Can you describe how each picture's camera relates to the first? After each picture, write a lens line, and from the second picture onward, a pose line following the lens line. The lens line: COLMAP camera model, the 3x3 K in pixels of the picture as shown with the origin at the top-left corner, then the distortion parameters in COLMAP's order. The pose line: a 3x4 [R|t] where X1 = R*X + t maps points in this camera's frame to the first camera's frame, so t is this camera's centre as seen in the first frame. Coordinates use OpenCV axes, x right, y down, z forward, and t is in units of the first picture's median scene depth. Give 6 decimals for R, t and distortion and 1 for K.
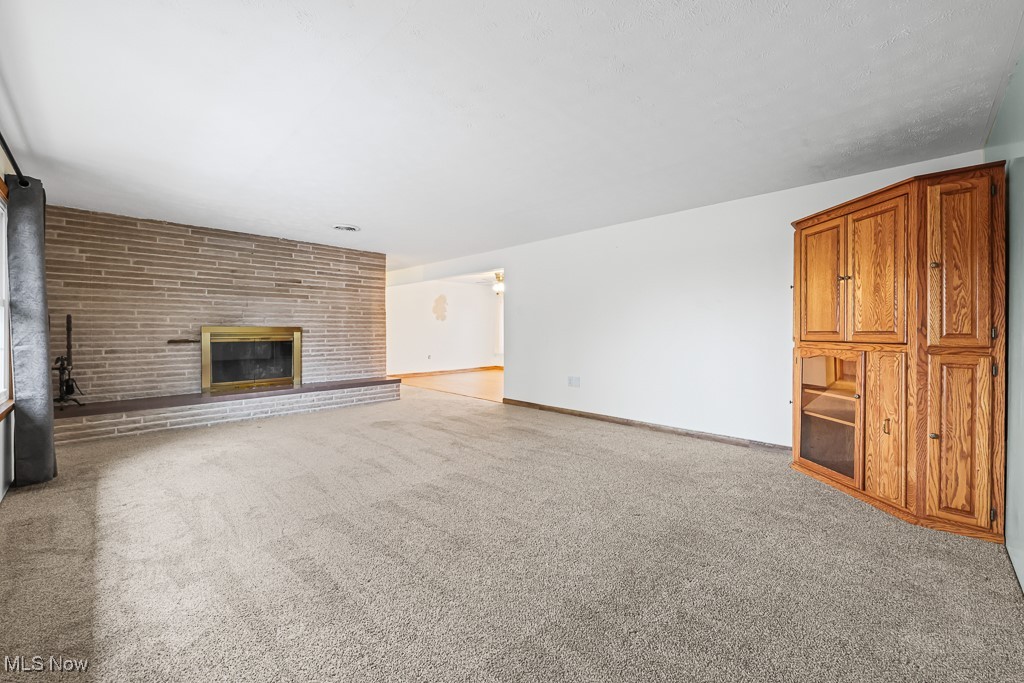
lens RADIAL K [[408.1, 0, 511.4], [0, 408.1, 332.9], [0, 0, 1]] dist [0.003472, 0.000150]
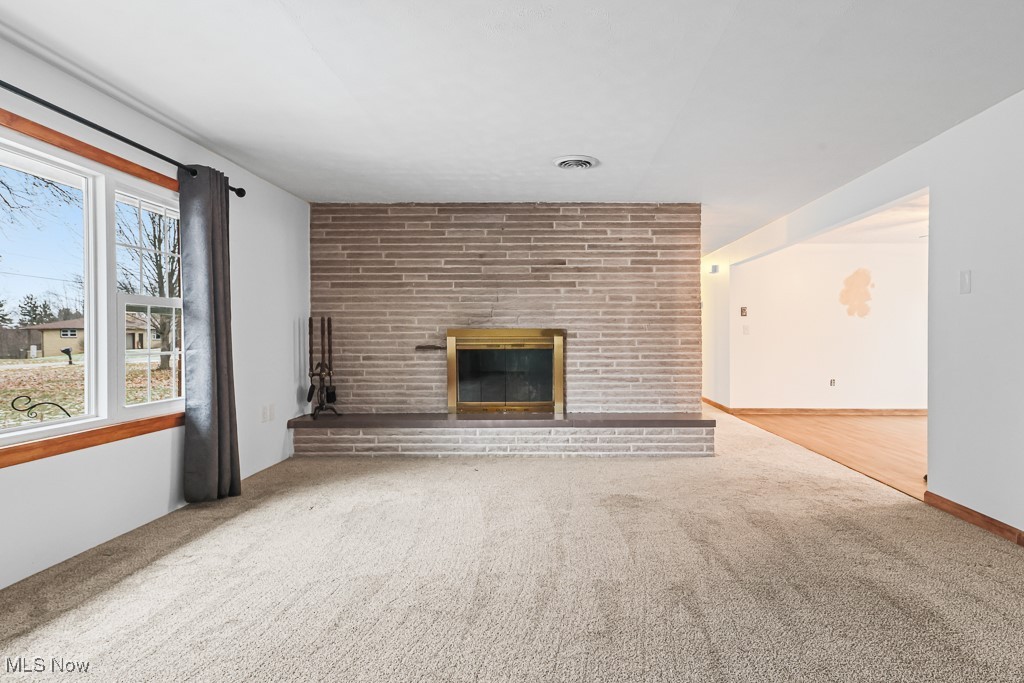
lens RADIAL K [[577.7, 0, 512.7], [0, 577.7, 341.4], [0, 0, 1]] dist [0.008212, 0.002267]
pose [[0.703687, 0.007044, -0.710476, 0.125792], [-0.004093, 0.999974, 0.005860, 0.000964], [0.710499, -0.001215, 0.703697, 0.308269]]
